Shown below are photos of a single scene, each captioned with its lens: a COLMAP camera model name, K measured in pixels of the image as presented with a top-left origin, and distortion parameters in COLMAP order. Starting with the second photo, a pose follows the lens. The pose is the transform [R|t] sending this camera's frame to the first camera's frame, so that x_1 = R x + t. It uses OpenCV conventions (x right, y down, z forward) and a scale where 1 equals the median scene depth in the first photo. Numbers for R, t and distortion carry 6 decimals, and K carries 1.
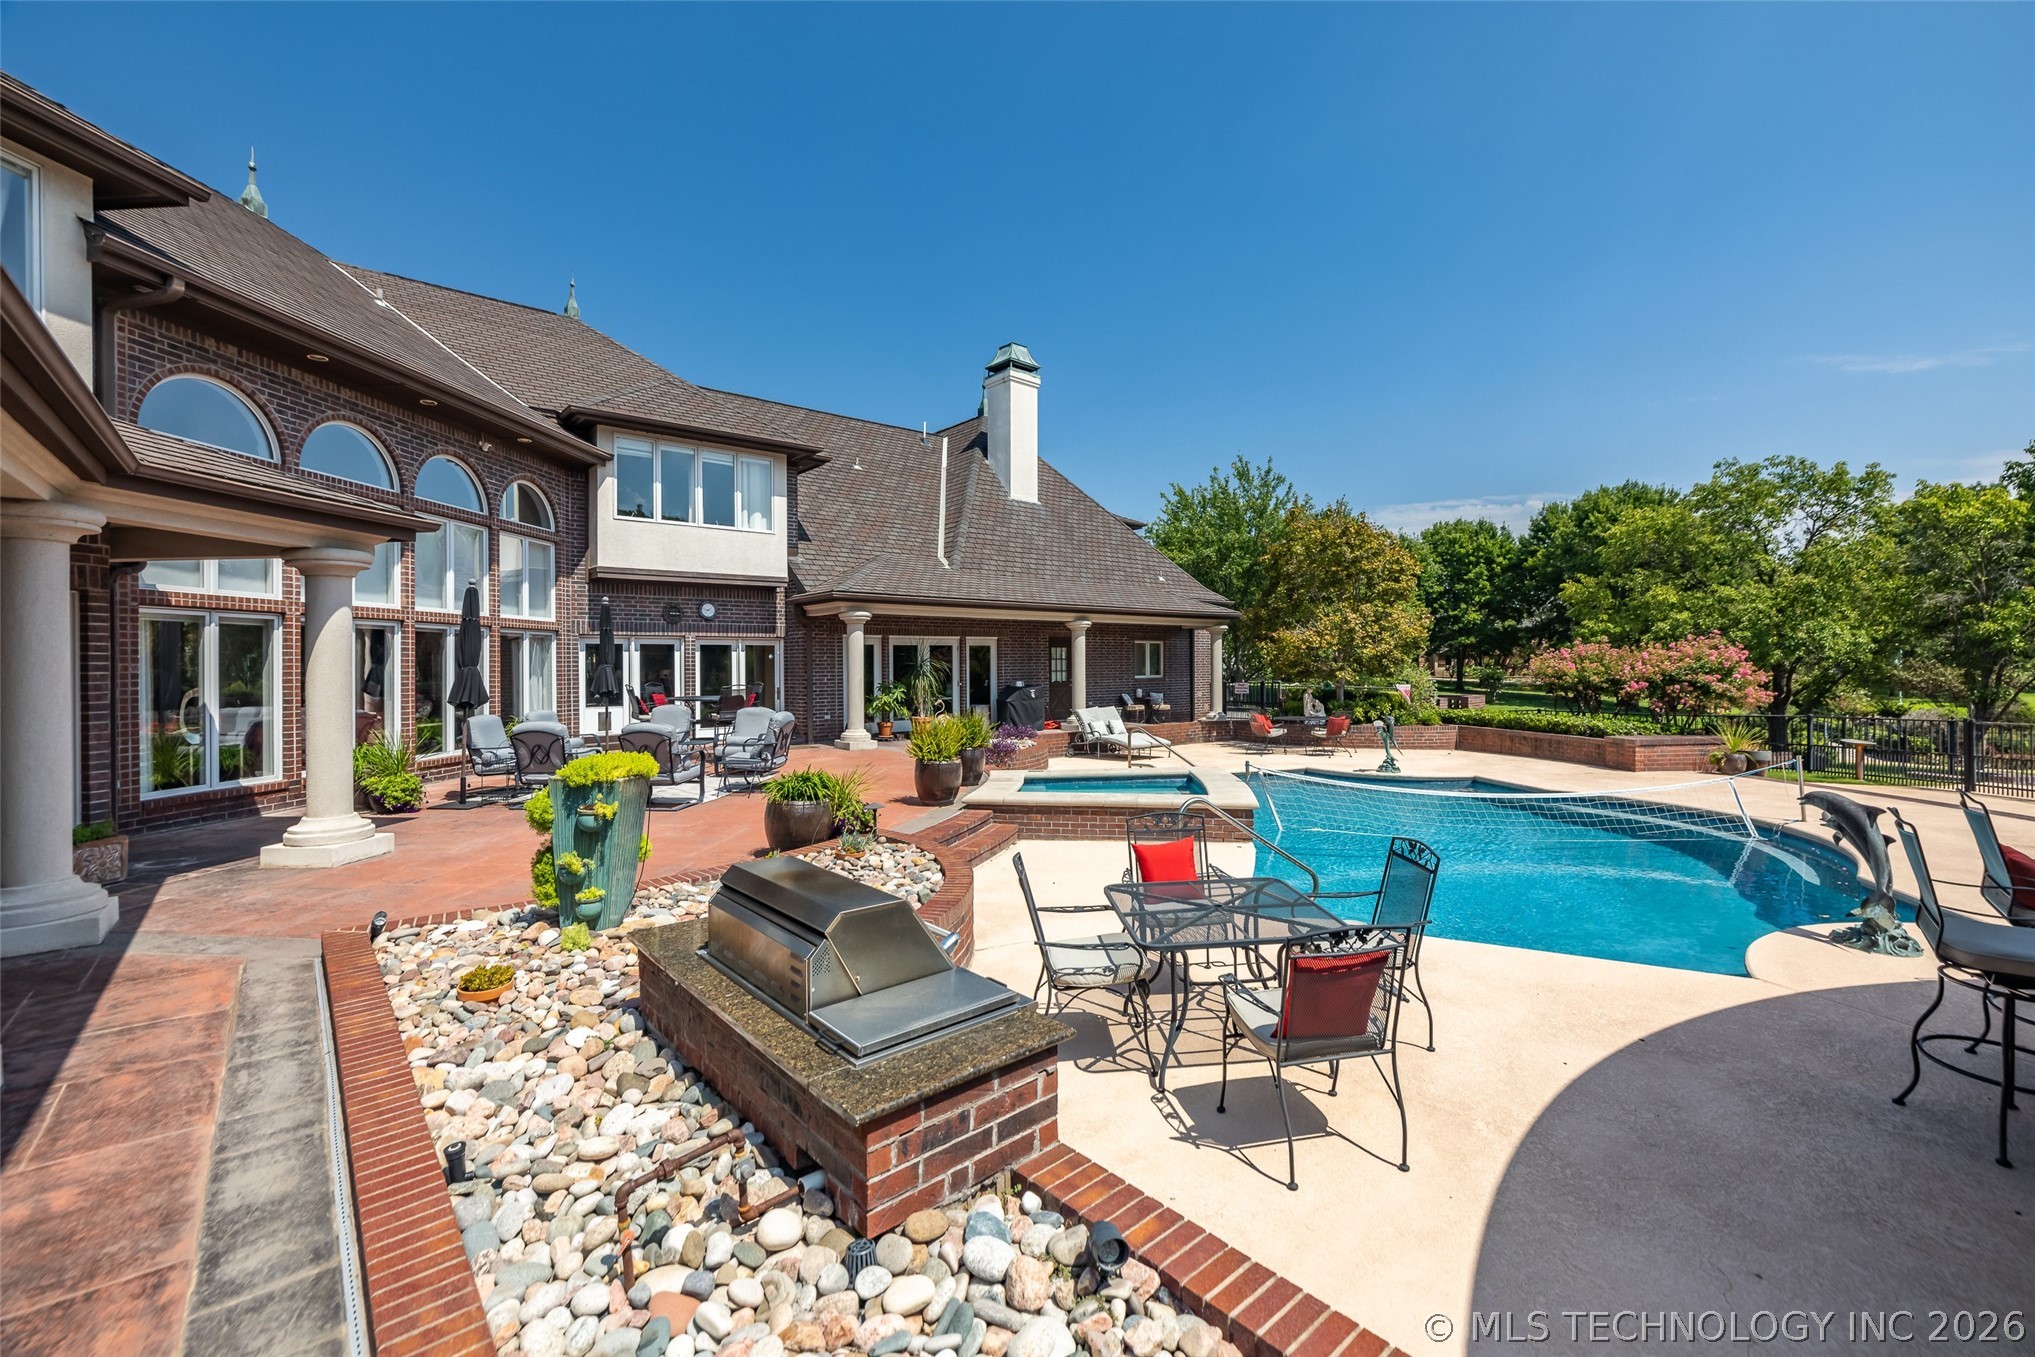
lens RADIAL K [[851.2, 0, 1022.4], [0, 851.2, 665.6], [0, 0, 1]] dist [-0.000087, -0.000197]
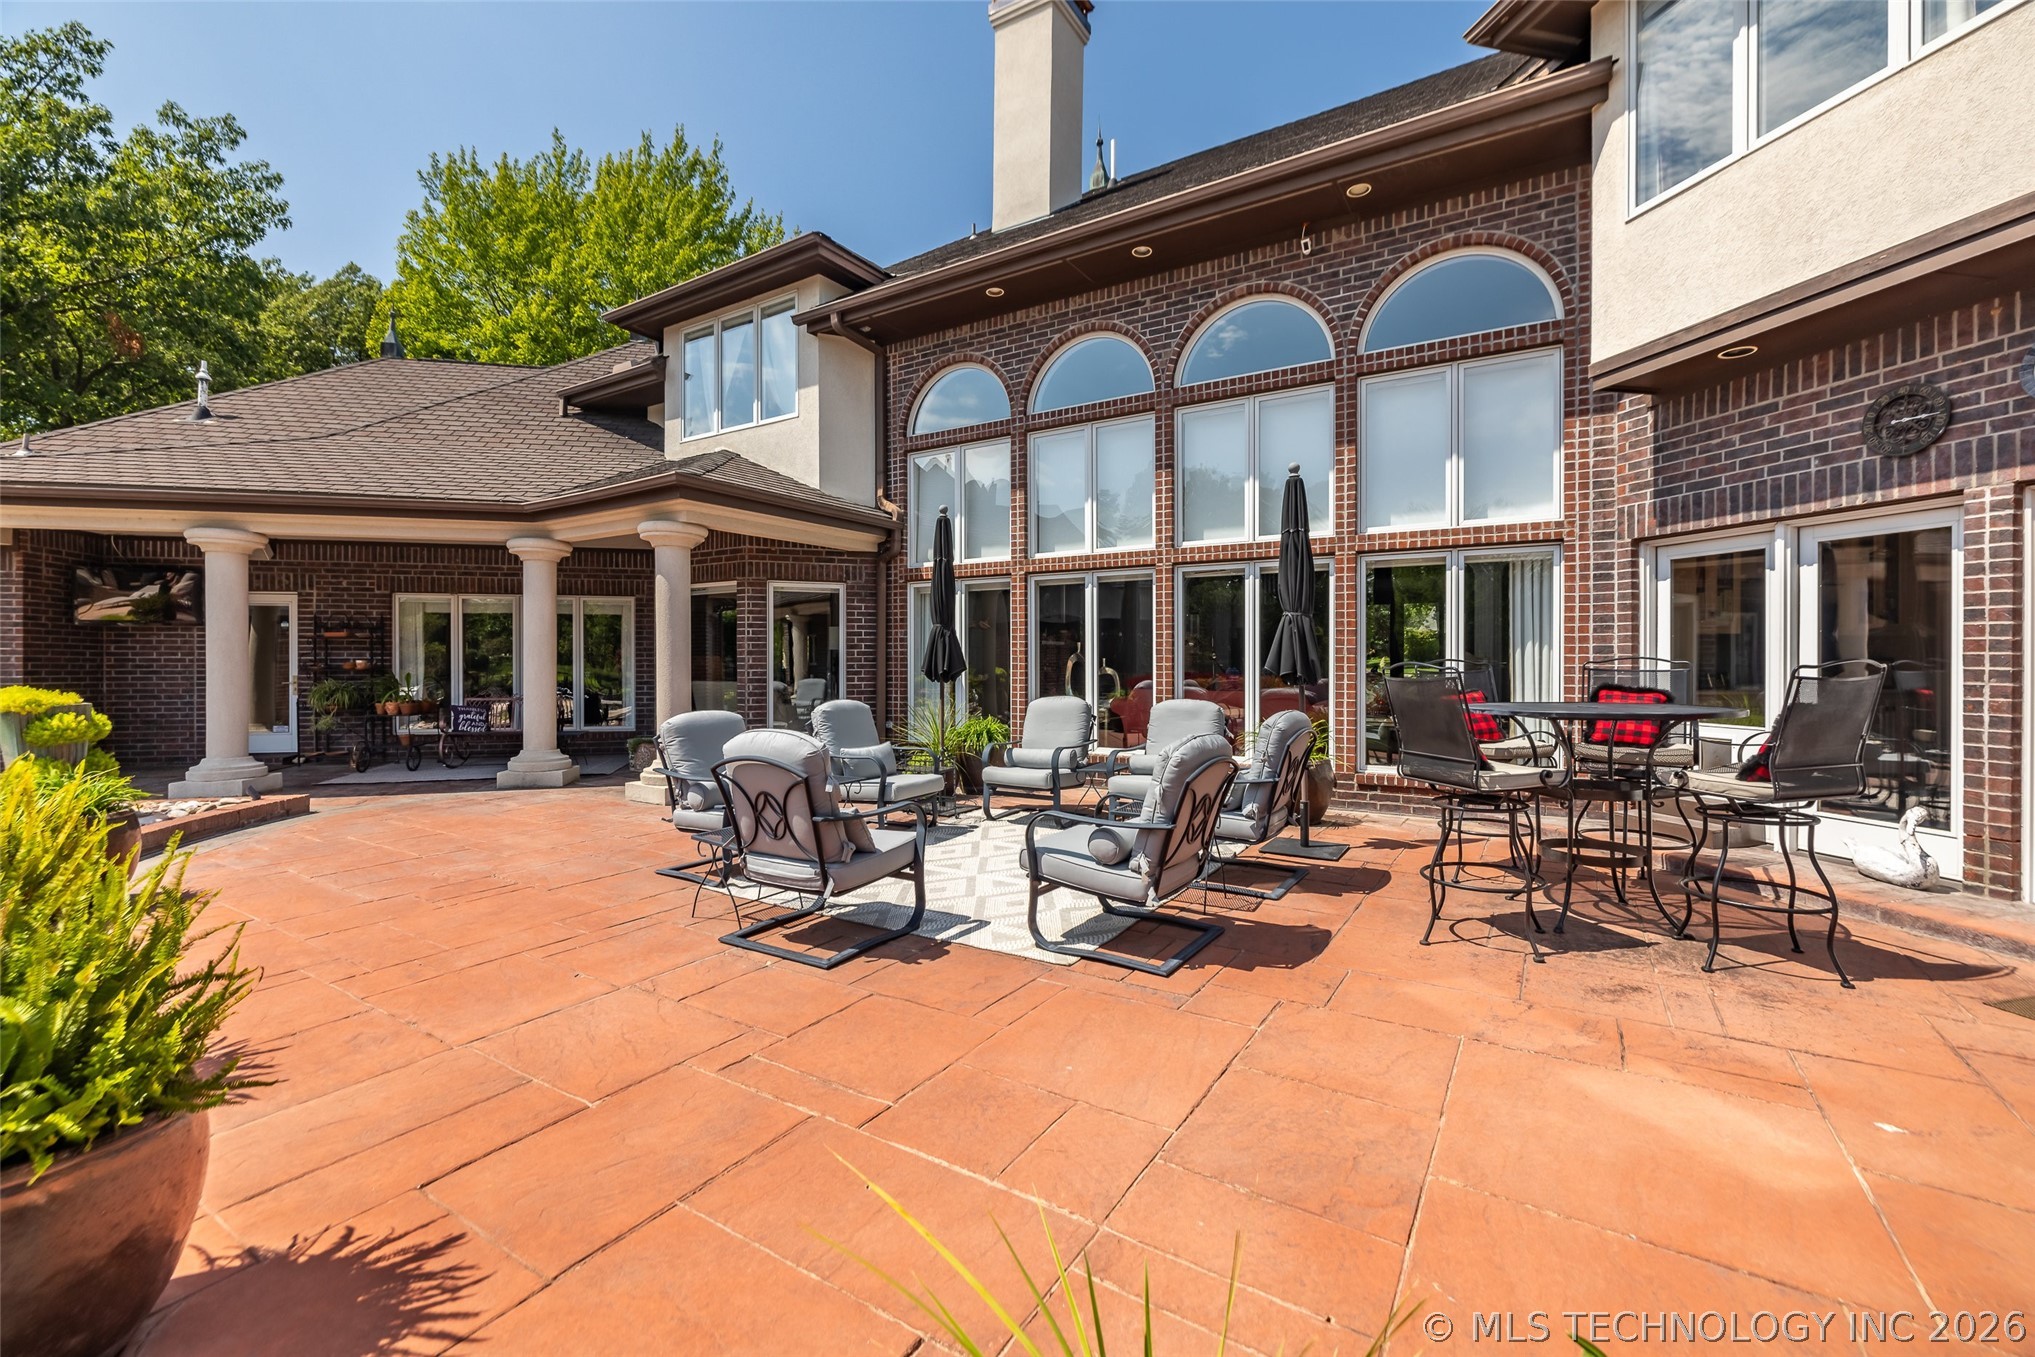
lens RADIAL K [[847.8, 0, 1020.0], [0, 847.8, 660.5], [0, 0, 1]] dist [-0.001360, -0.000901]
pose [[-0.476508, 0.008745, -0.879127, -0.021024], [0.002223, 0.999959, 0.008742, 0.017523], [0.879168, 0.002211, -0.476508, 0.939324]]
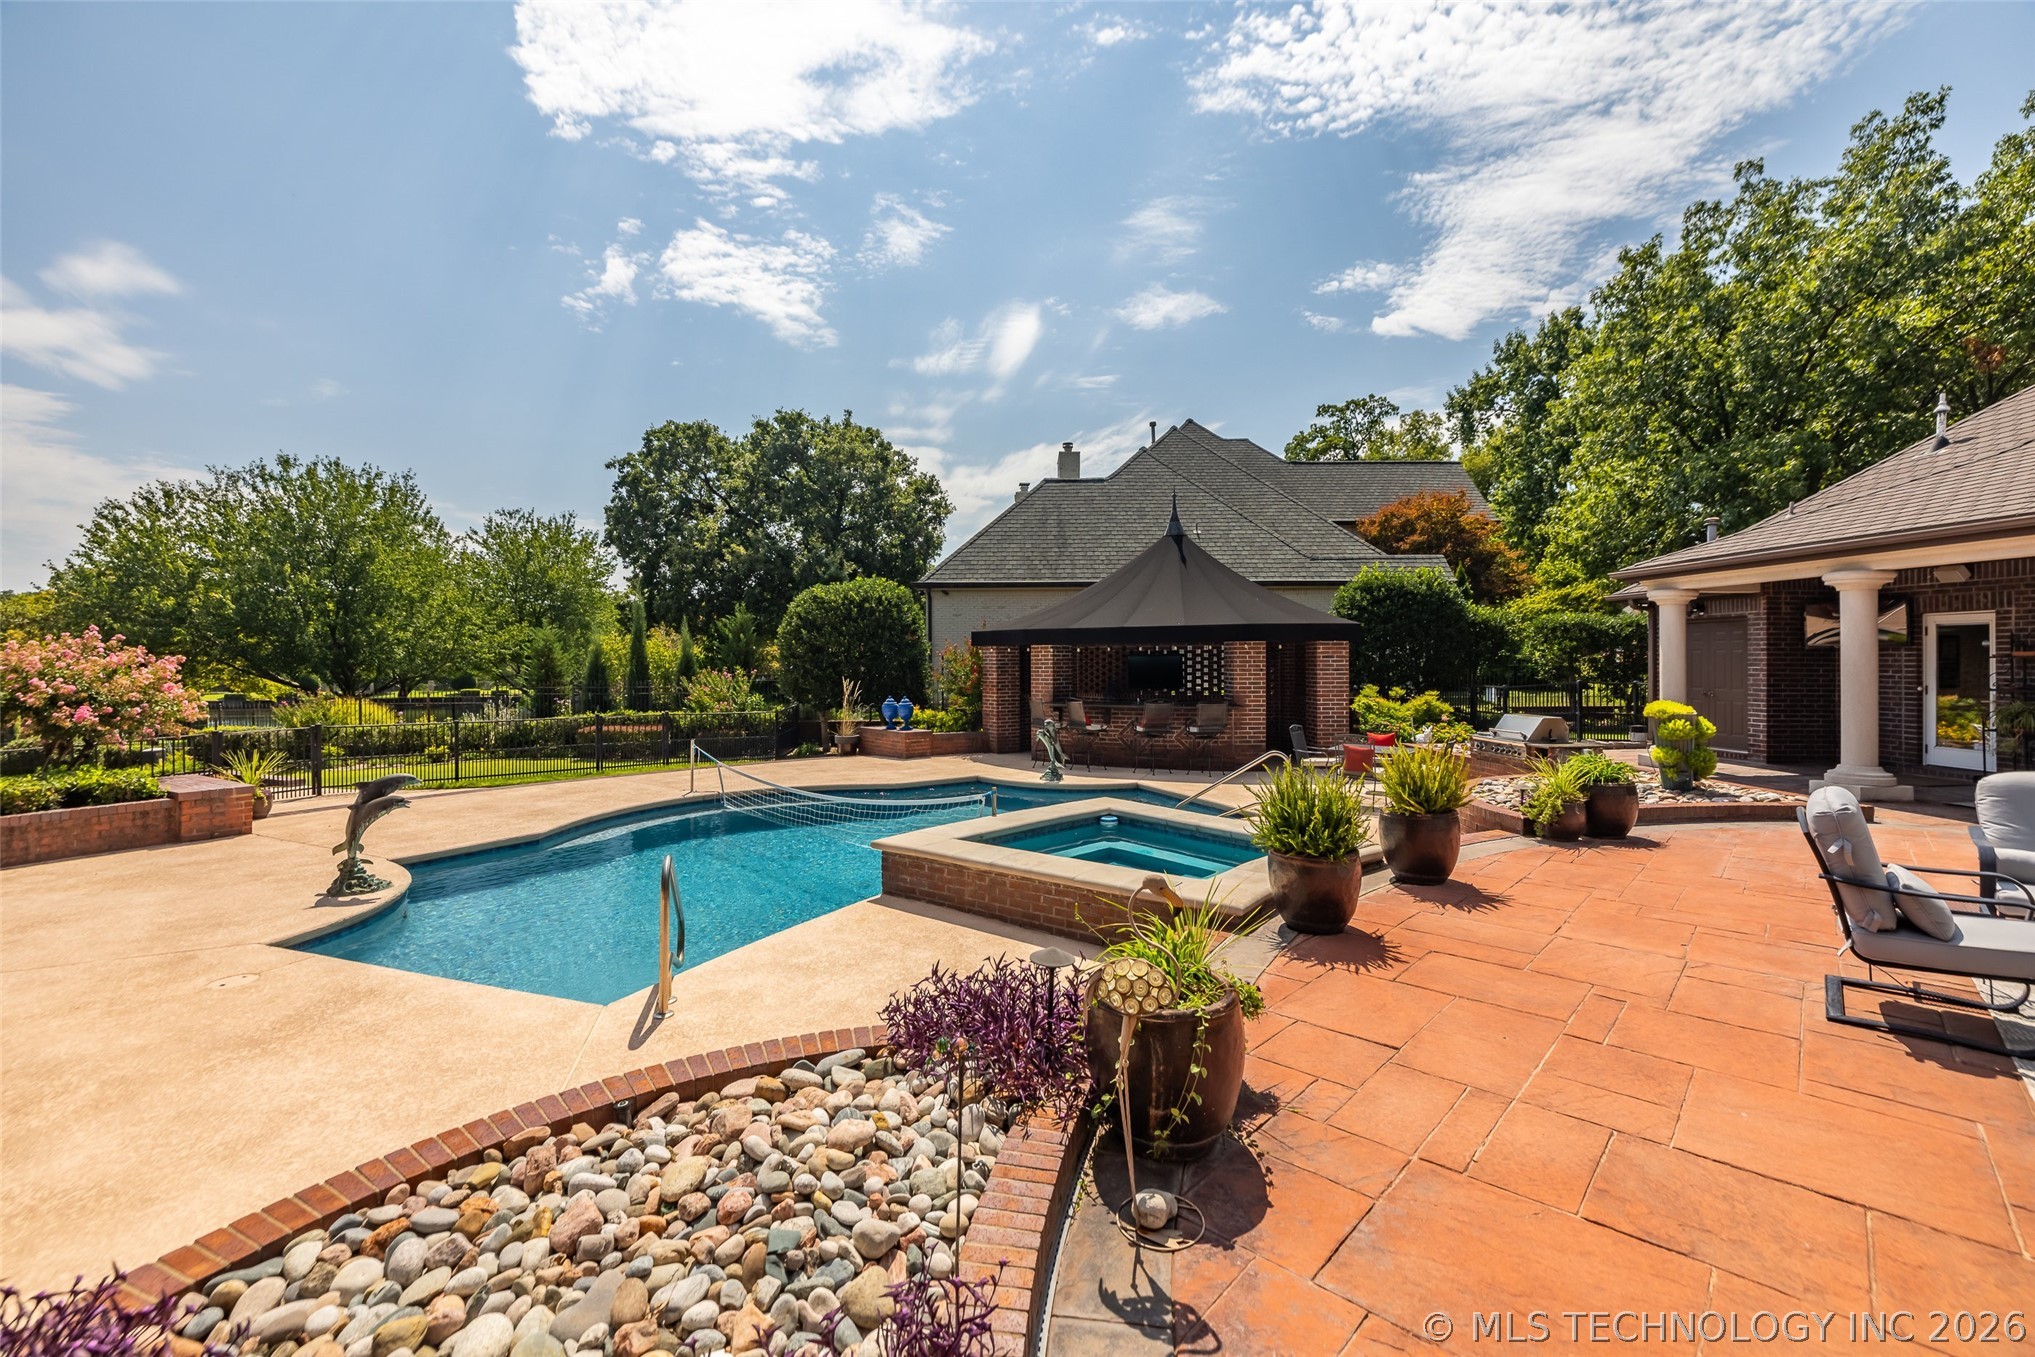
lens RADIAL K [[856.7, 0, 1018.6], [0, 856.7, 659.2], [0, 0, 1]] dist [0.001343, 0.000212]
pose [[-0.773192, 0.011921, 0.634060, -0.186225], [0.013355, 0.999908, -0.002513, -0.004038], [-0.634031, 0.006525, -0.773280, 1.133595]]
